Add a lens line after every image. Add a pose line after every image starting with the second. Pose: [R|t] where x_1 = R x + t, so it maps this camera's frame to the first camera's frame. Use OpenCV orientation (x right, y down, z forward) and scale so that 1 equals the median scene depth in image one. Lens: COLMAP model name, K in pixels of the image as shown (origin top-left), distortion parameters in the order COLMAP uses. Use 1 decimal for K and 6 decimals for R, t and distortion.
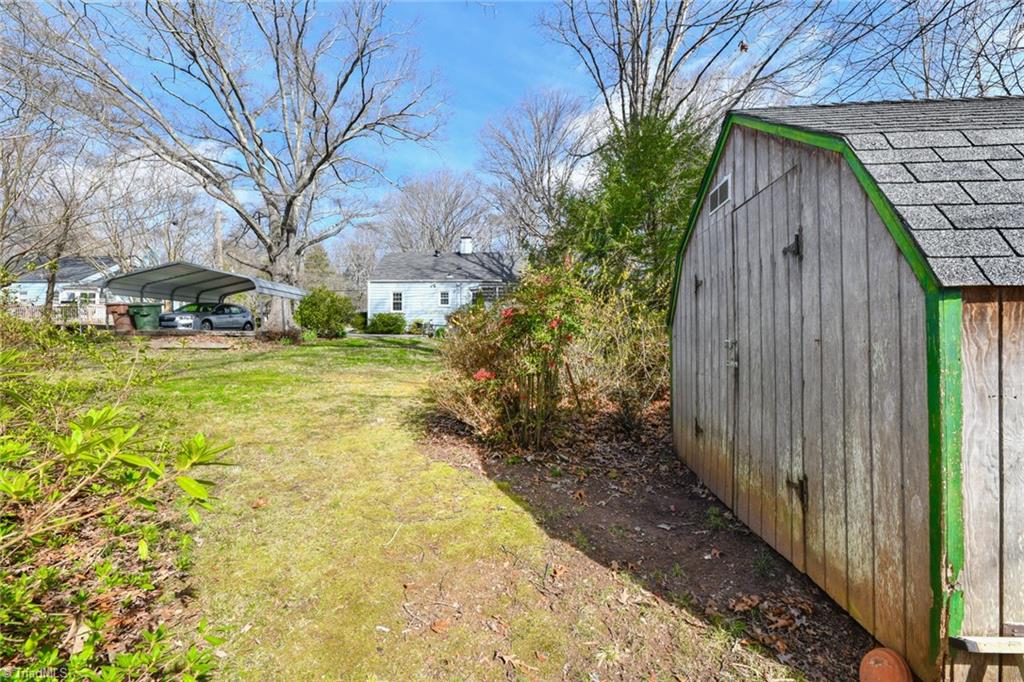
lens RADIAL K [[409.6, 0, 508.7], [0, 409.6, 341.6], [0, 0, 1]] dist [0.013457, -0.006561]
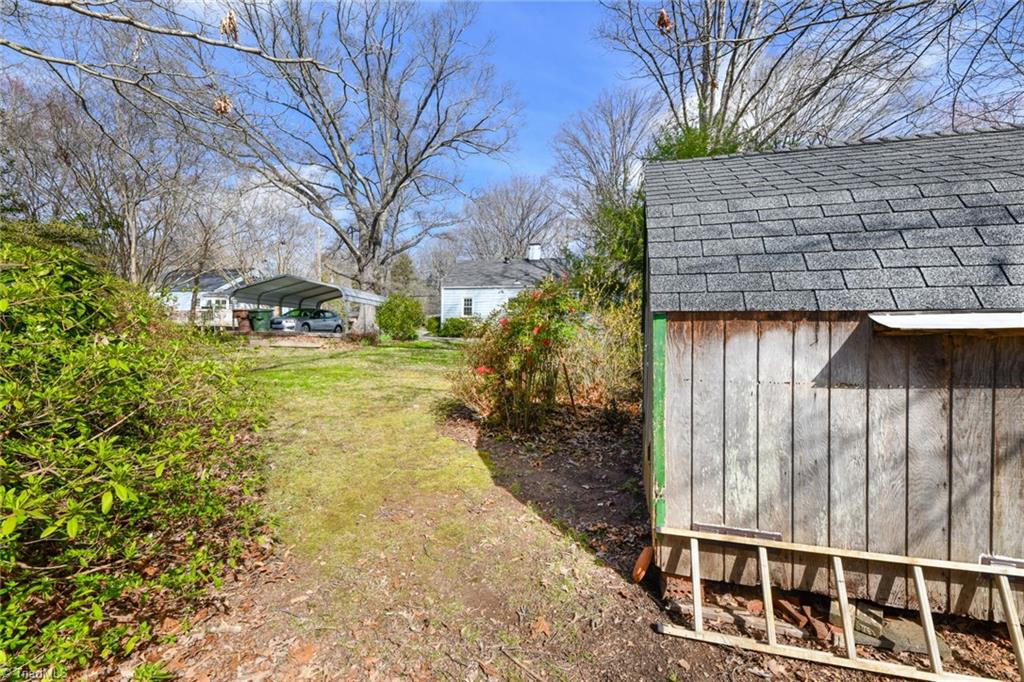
lens RADIAL K [[409.6, 0, 504.3], [0, 409.6, 346.2], [0, 0, 1]] dist [0.013457, -0.006561]
pose [[0.981506, 0.018102, -0.190572, 0.036999], [-0.018090, 0.999835, 0.001804, 0.000558], [0.190573, 0.001677, 0.981672, -0.033822]]
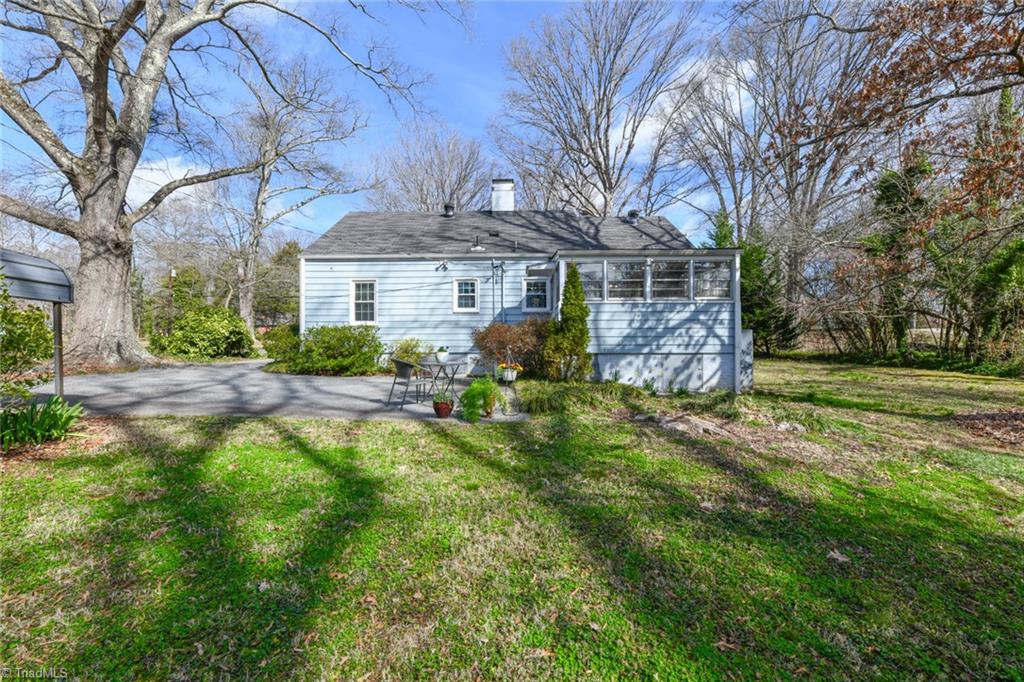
lens RADIAL K [[409.6, 0, 512.7], [0, 409.6, 347.9], [0, 0, 1]] dist [0.013457, -0.006561]
pose [[0.999942, -0.000315, 0.010789, -0.160339], [0.000315, 1.000000, 0.000065, -0.066799], [-0.010789, -0.000061, 0.999942, 0.790825]]
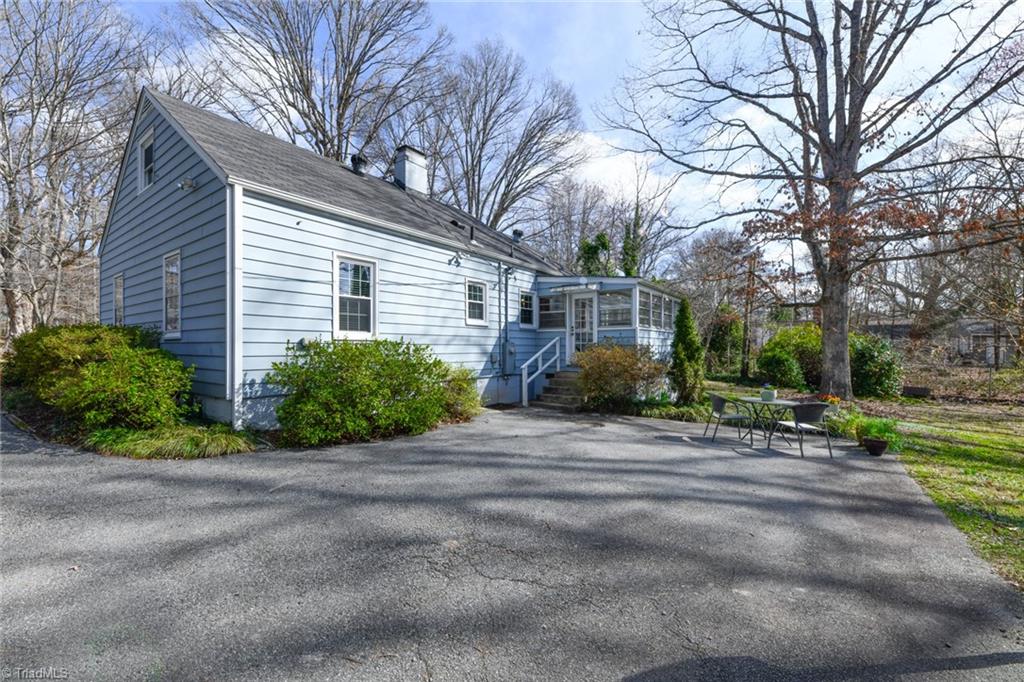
lens RADIAL K [[409.6, 0, 514.7], [0, 409.6, 344.9], [0, 0, 1]] dist [0.013457, -0.006561]
pose [[0.574931, 0.010296, 0.818137, -0.640621], [-0.008916, 0.999940, -0.006318, -0.098633], [-0.818153, -0.003662, 0.574988, 1.142032]]
